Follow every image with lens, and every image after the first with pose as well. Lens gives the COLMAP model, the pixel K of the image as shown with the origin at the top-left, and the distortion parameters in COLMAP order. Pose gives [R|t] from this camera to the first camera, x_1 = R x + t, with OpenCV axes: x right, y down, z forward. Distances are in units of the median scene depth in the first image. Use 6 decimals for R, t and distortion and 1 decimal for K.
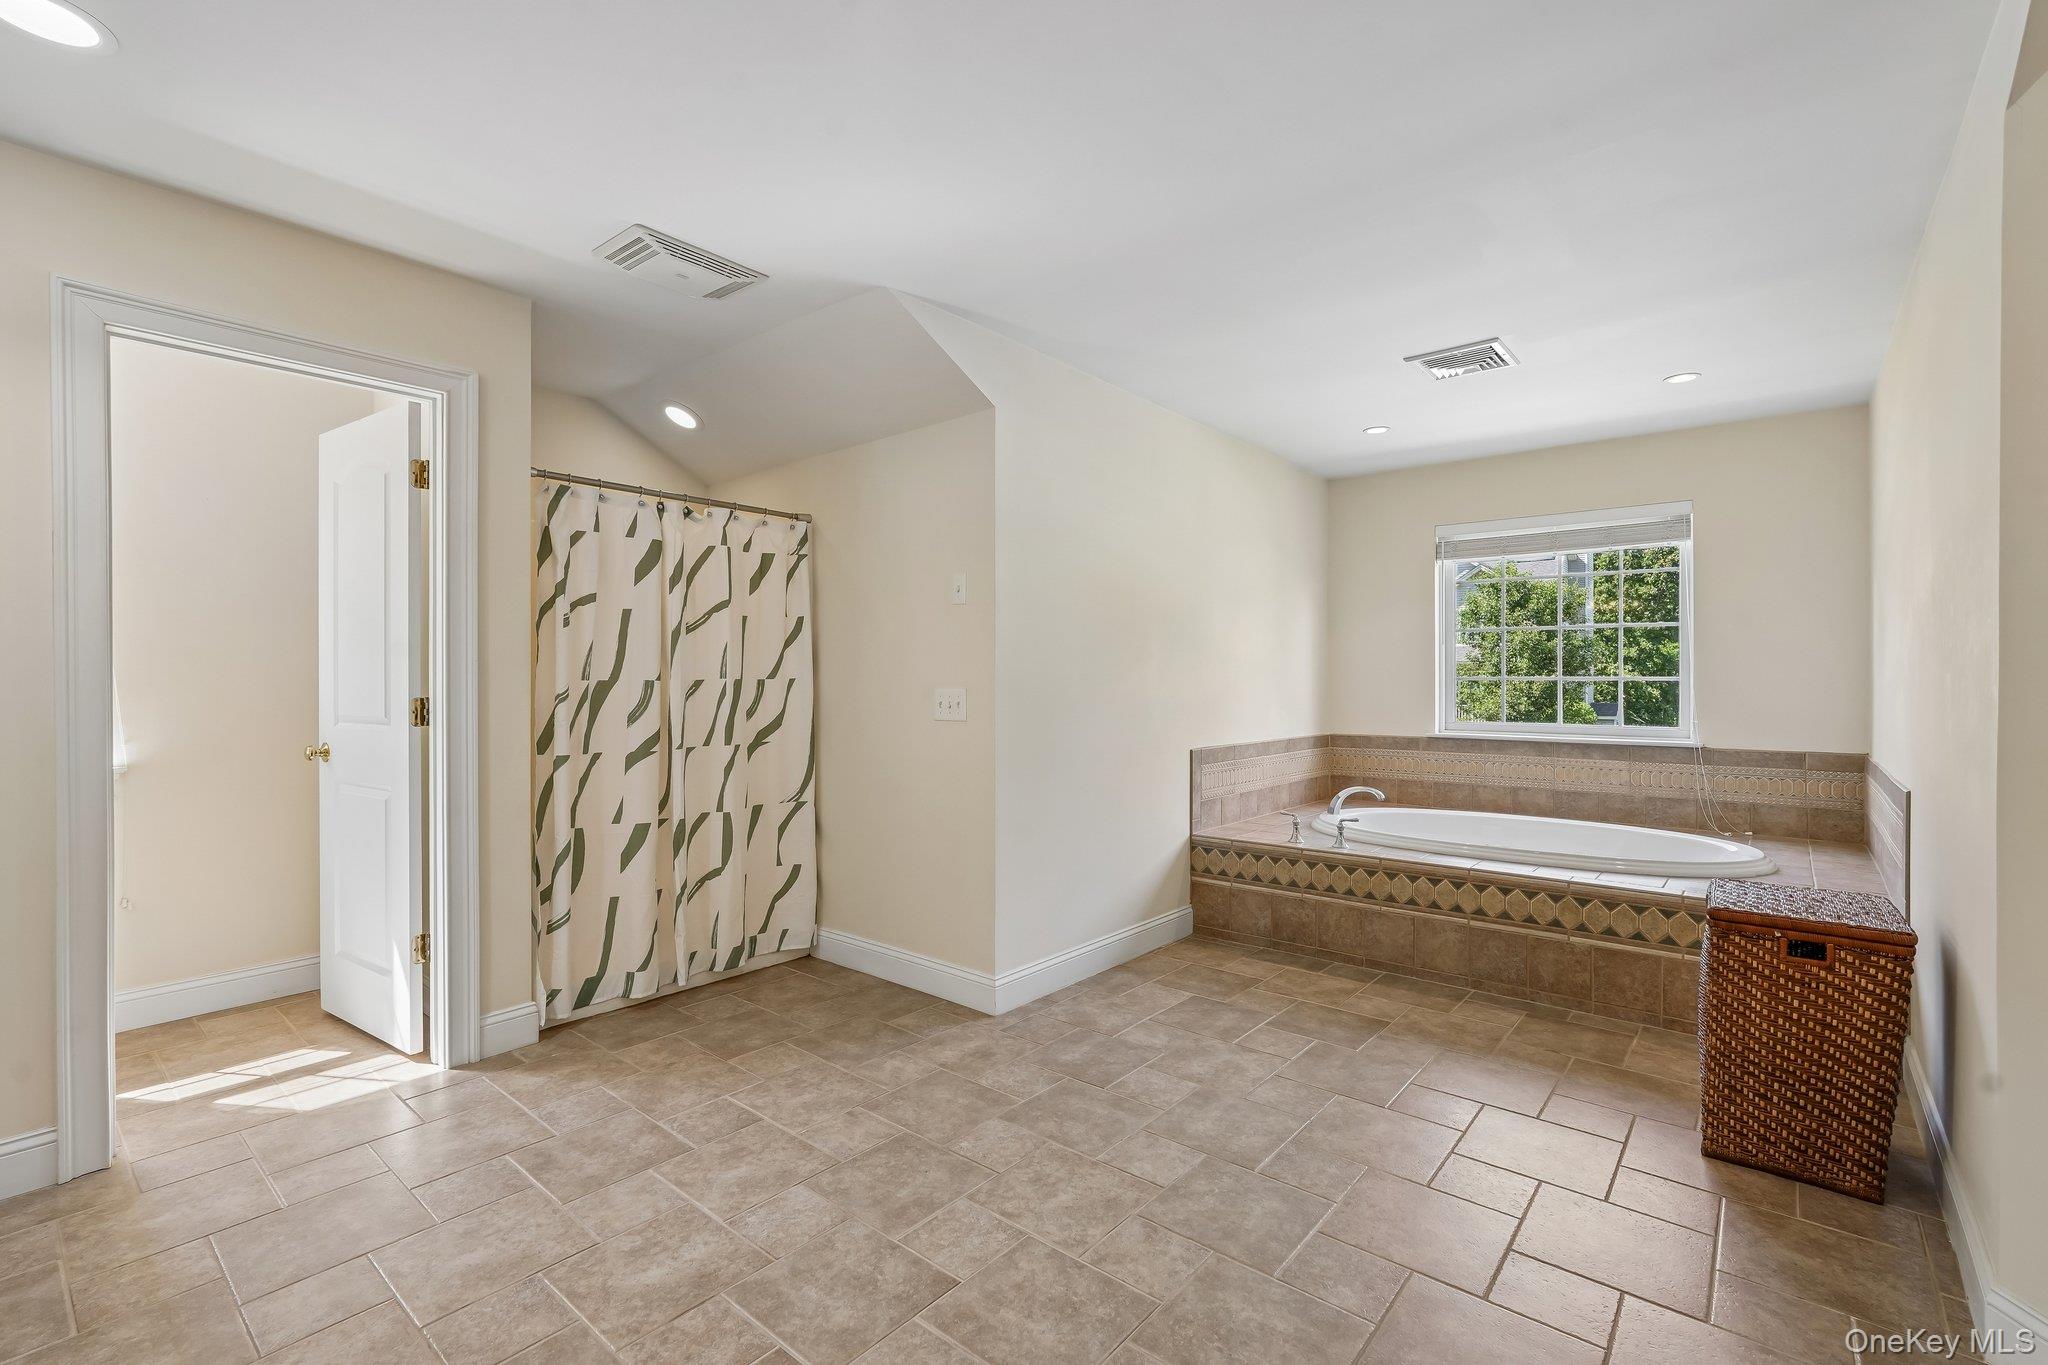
lens RADIAL K [[906.8, 0, 1028.2], [0, 906.8, 681.0], [0, 0, 1]] dist [-0.013319, 0.007543]
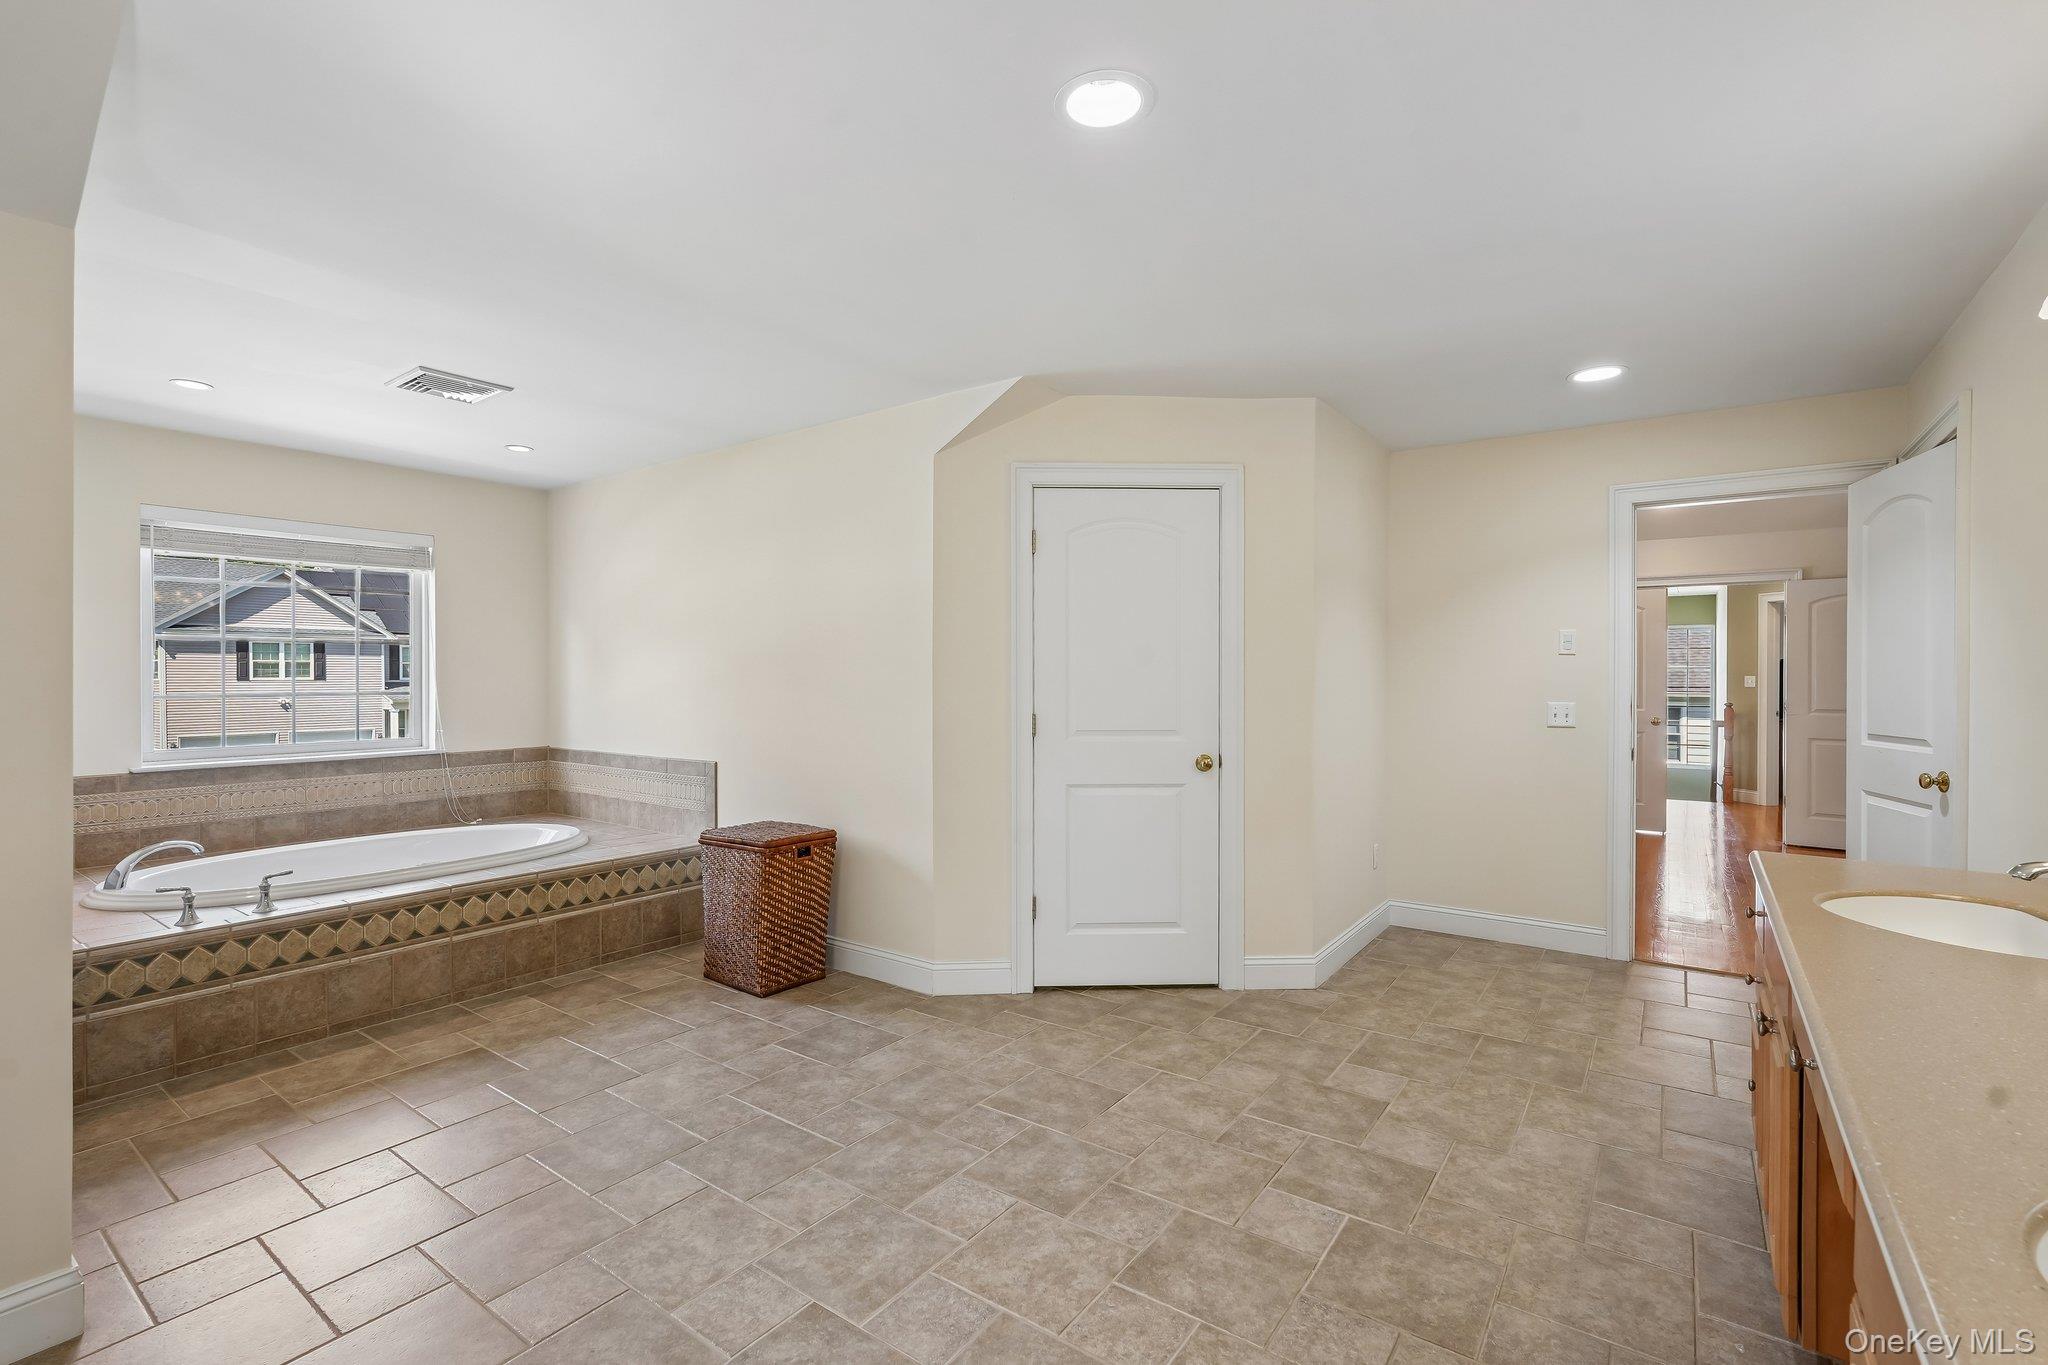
lens RADIAL K [[911.2, 0, 1027.1], [0, 911.2, 685.0], [0, 0, 1]] dist [-0.000724, 0.000796]
pose [[-0.071697, -0.009181, 0.997384, -0.608313], [0.002942, 0.999951, 0.009416, -0.028755], [-0.997422, 0.003610, -0.071667, 0.444938]]
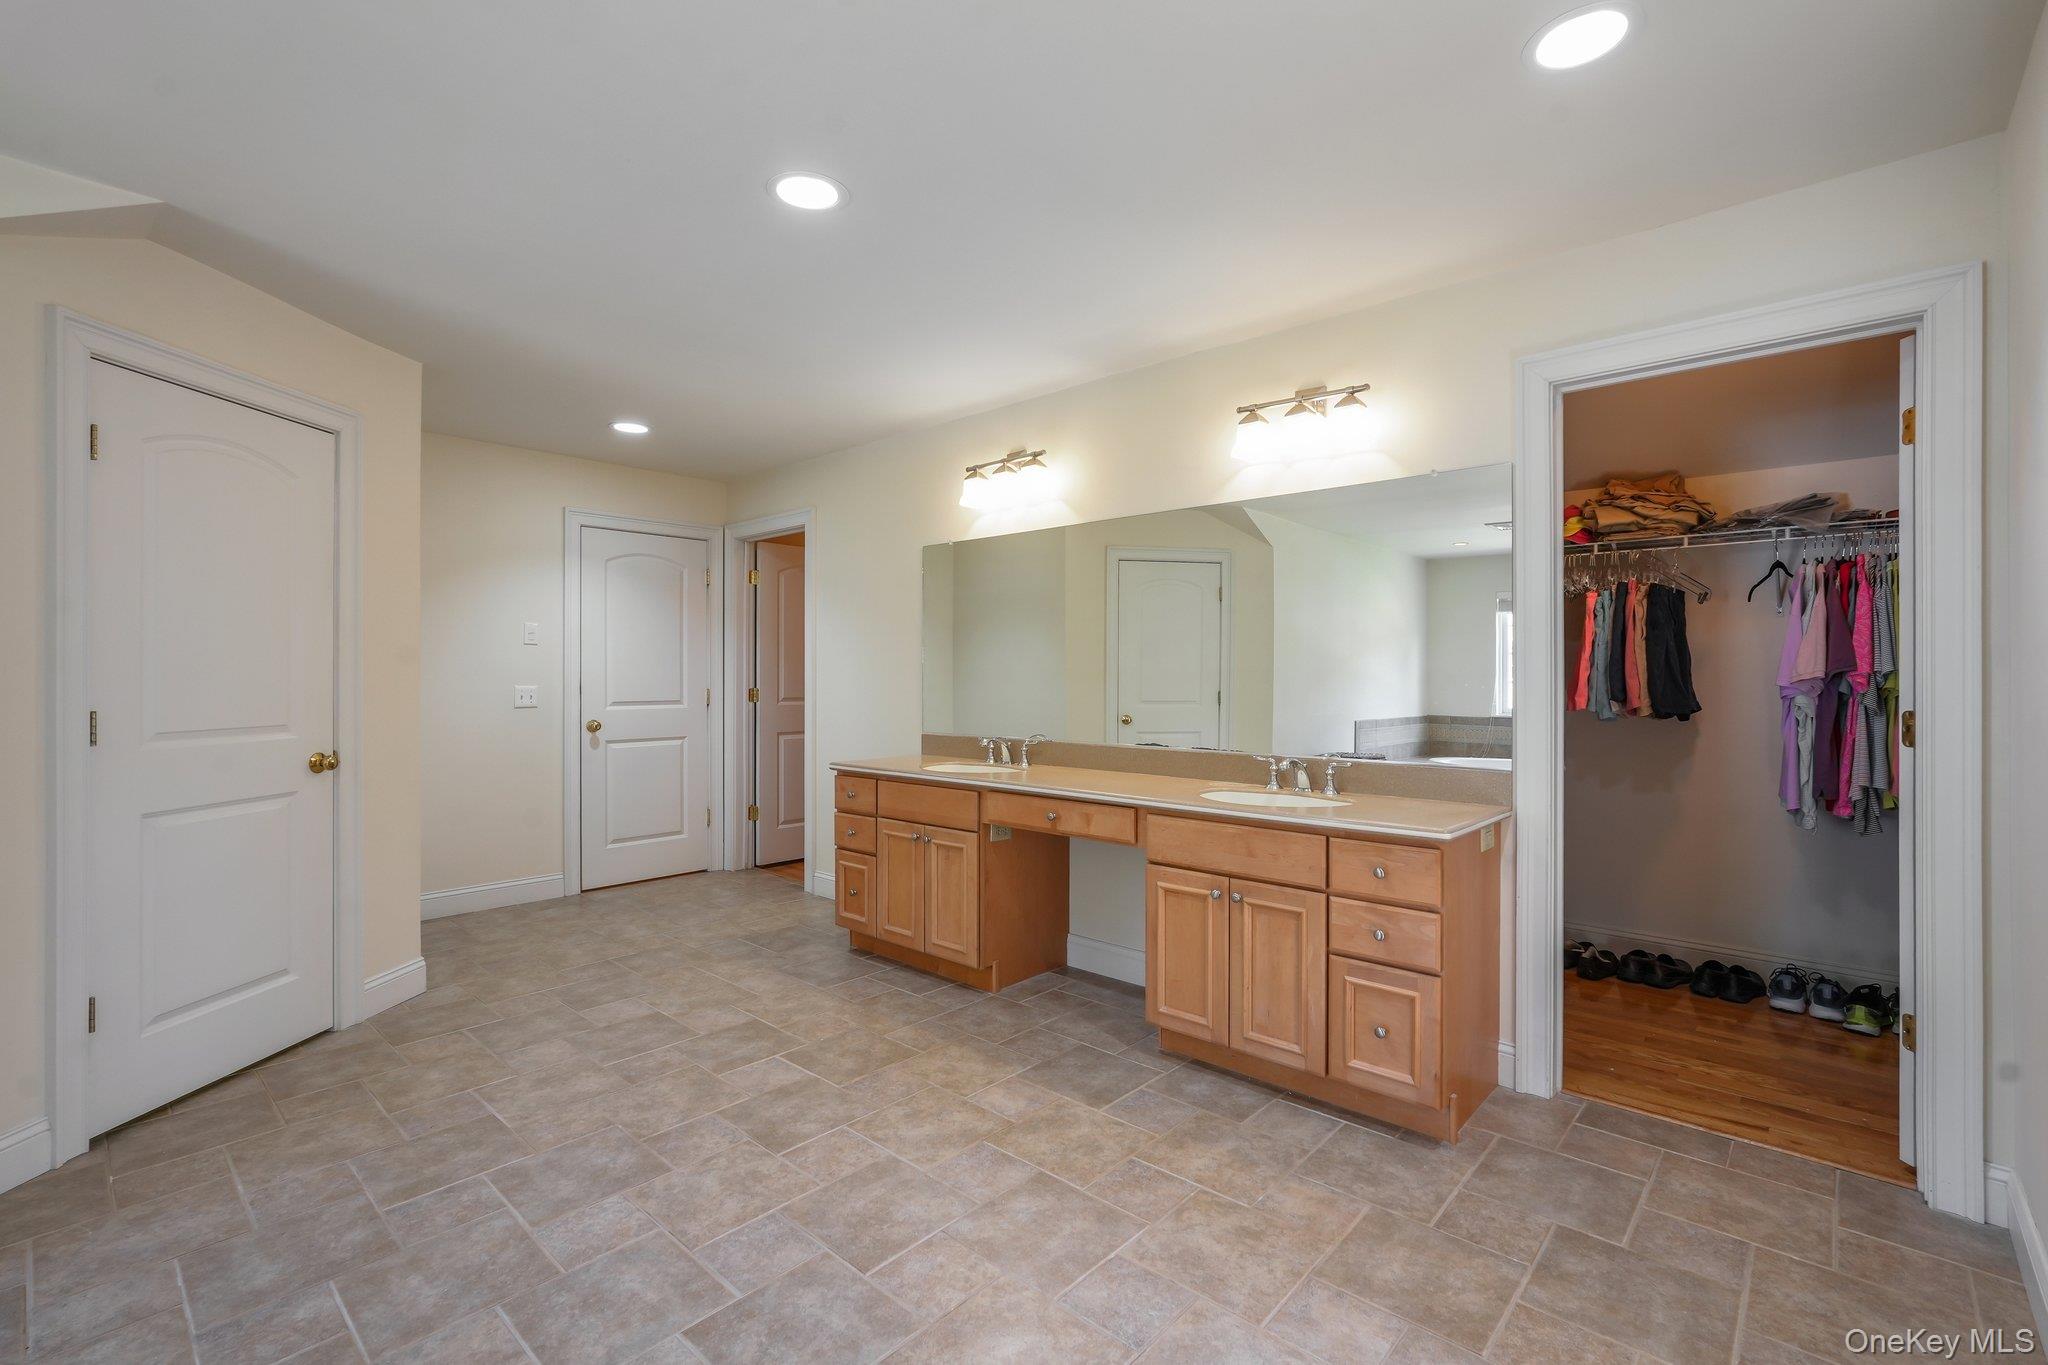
lens RADIAL K [[915.6, 0, 1024.6], [0, 915.6, 673.4], [0, 0, 1]] dist [-0.000797, 0.000882]
pose [[-0.998853, 0.002381, 0.047832, -0.258734], [0.002567, 0.999989, 0.003830, -0.012975], [-0.047822, 0.003948, -0.998848, 1.039296]]
